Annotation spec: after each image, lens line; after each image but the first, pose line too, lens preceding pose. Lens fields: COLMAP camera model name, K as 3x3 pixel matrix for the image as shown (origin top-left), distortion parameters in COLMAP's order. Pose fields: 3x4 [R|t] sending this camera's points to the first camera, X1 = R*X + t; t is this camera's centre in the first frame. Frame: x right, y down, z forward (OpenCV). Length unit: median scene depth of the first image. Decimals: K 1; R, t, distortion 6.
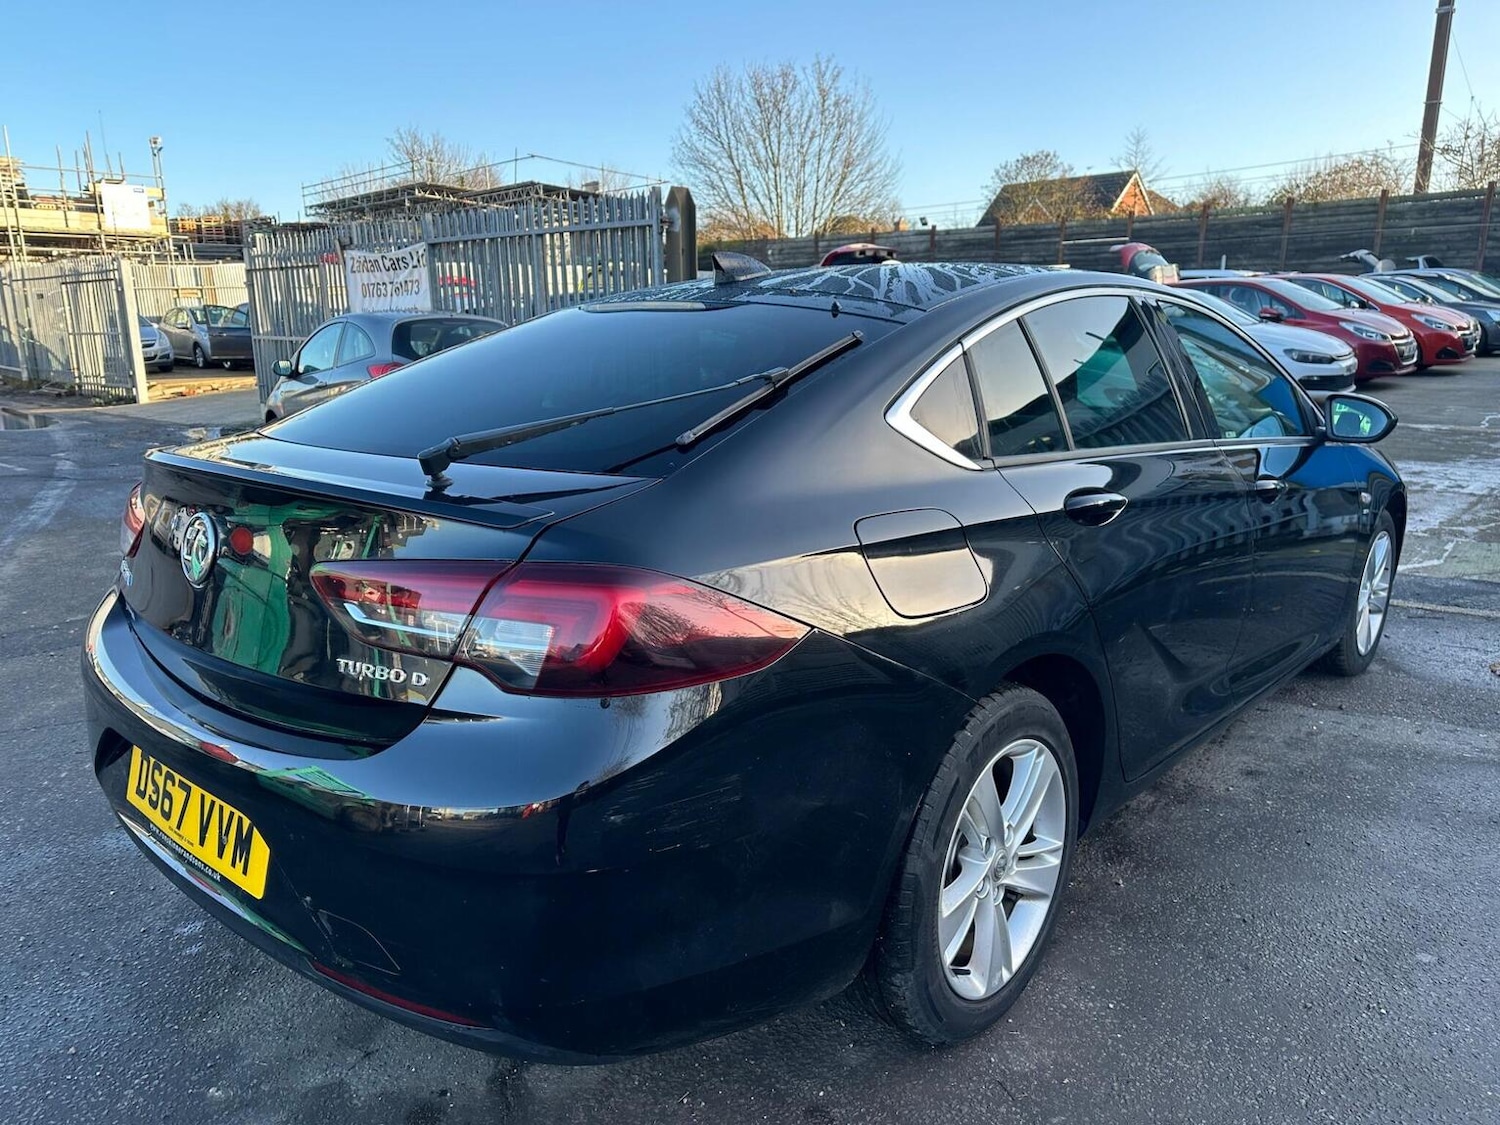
lens RADIAL K [[1061.9, 0, 749.7], [0, 1061.9, 576.1], [0, 0, 1]] dist [0.021614, -0.025471]
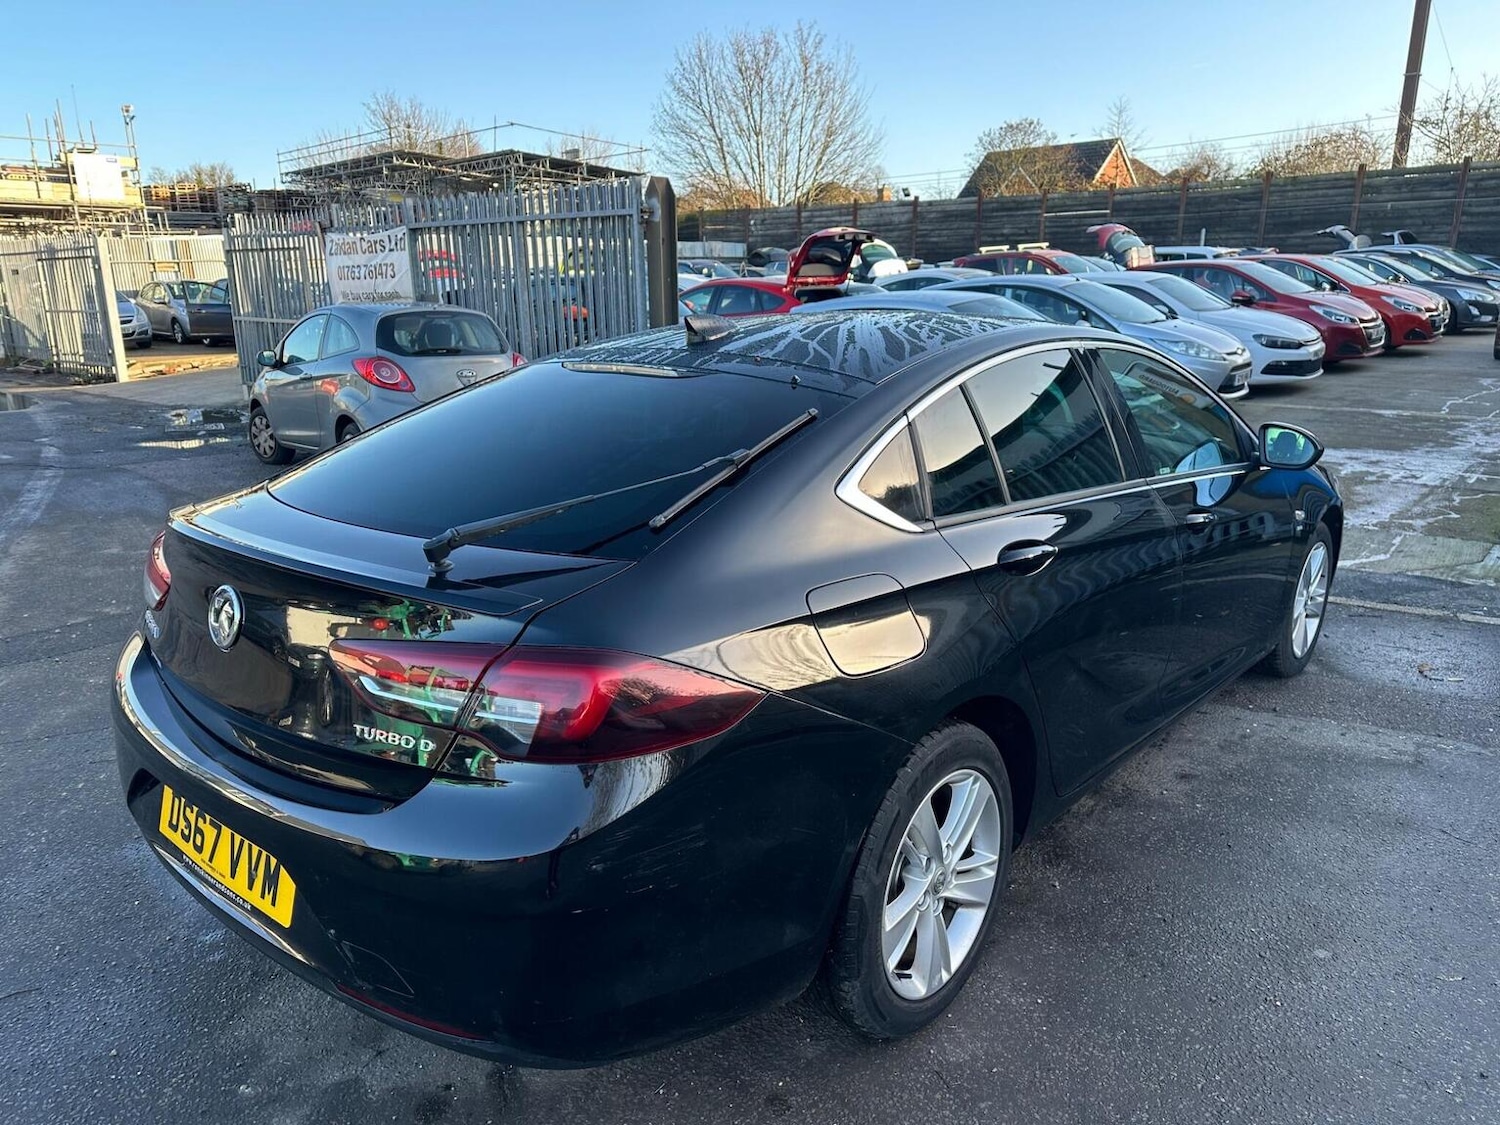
lens RADIAL K [[1061.9, 0, 752.8], [0, 1061.9, 576.8], [0, 0, 1]] dist [0.021614, -0.025471]
pose [[0.999841, -0.003491, 0.017479, 0.012937], [0.002941, 0.999504, 0.031363, -0.062064], [-0.017580, -0.031307, 0.999355, -0.082192]]
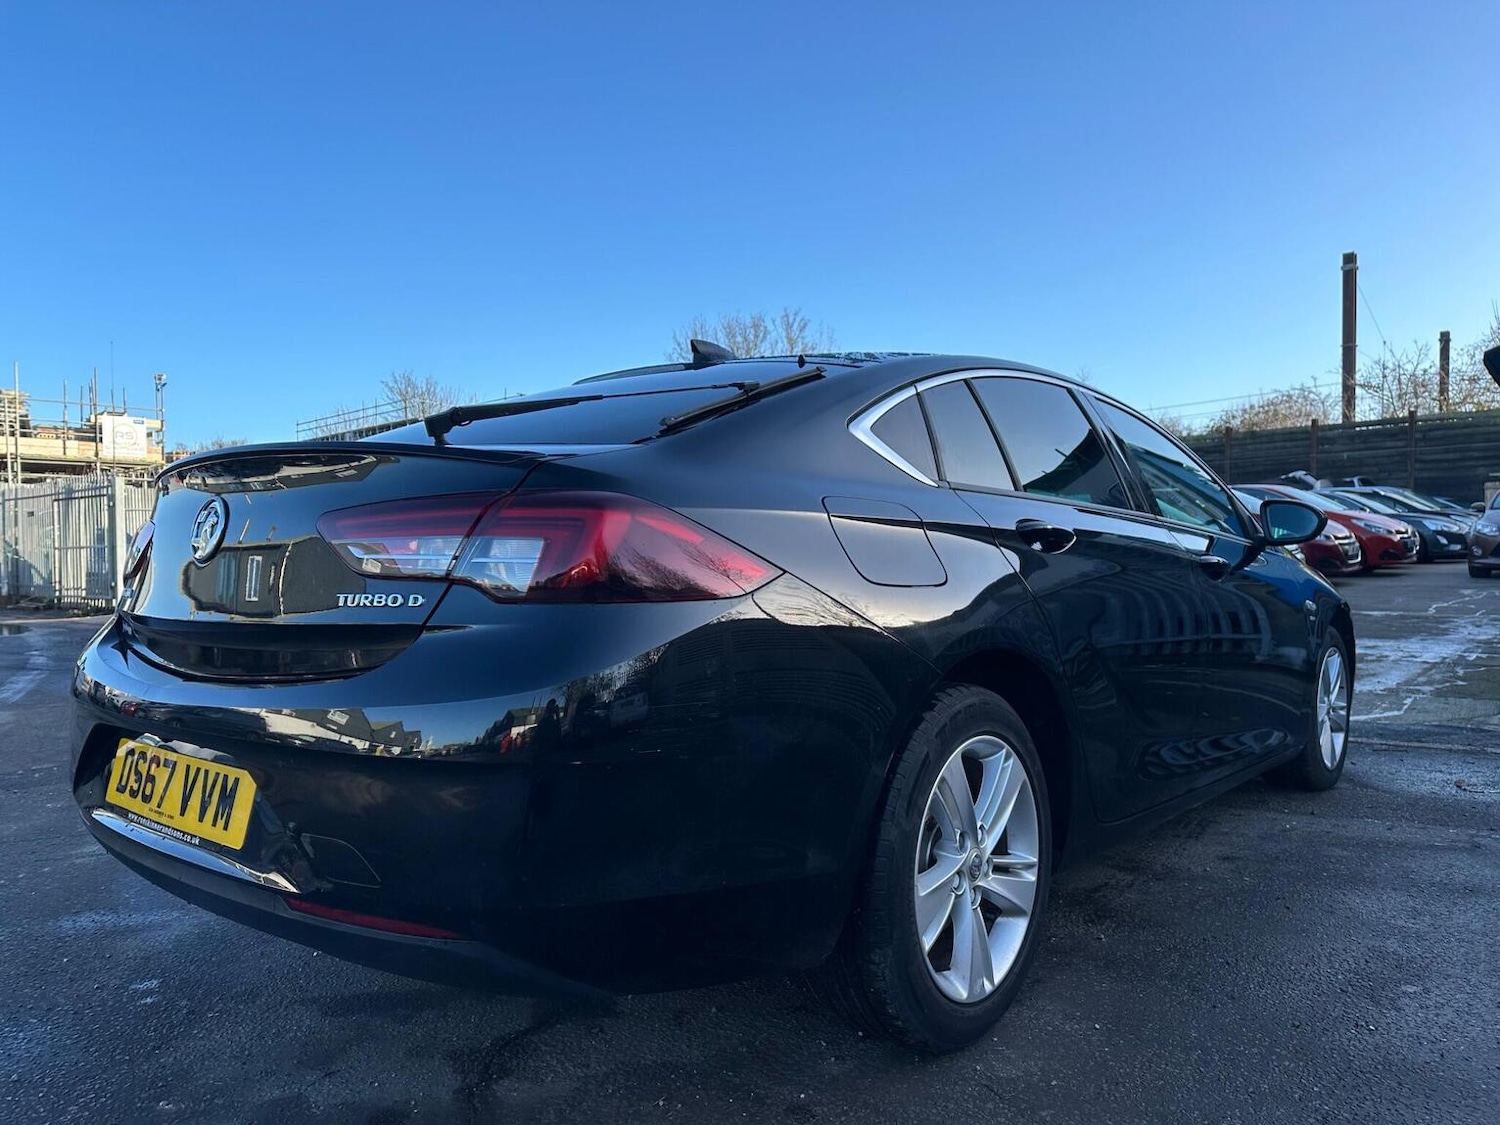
lens RADIAL K [[1061.9, 0, 753.1], [0, 1061.9, 574.4], [0, 0, 1]] dist [0.021614, -0.025471]
pose [[0.999635, -0.005296, 0.026503, -0.000380], [0.010855, 0.976717, -0.214258, 0.153344], [-0.024751, 0.214467, 0.976418, -0.027655]]
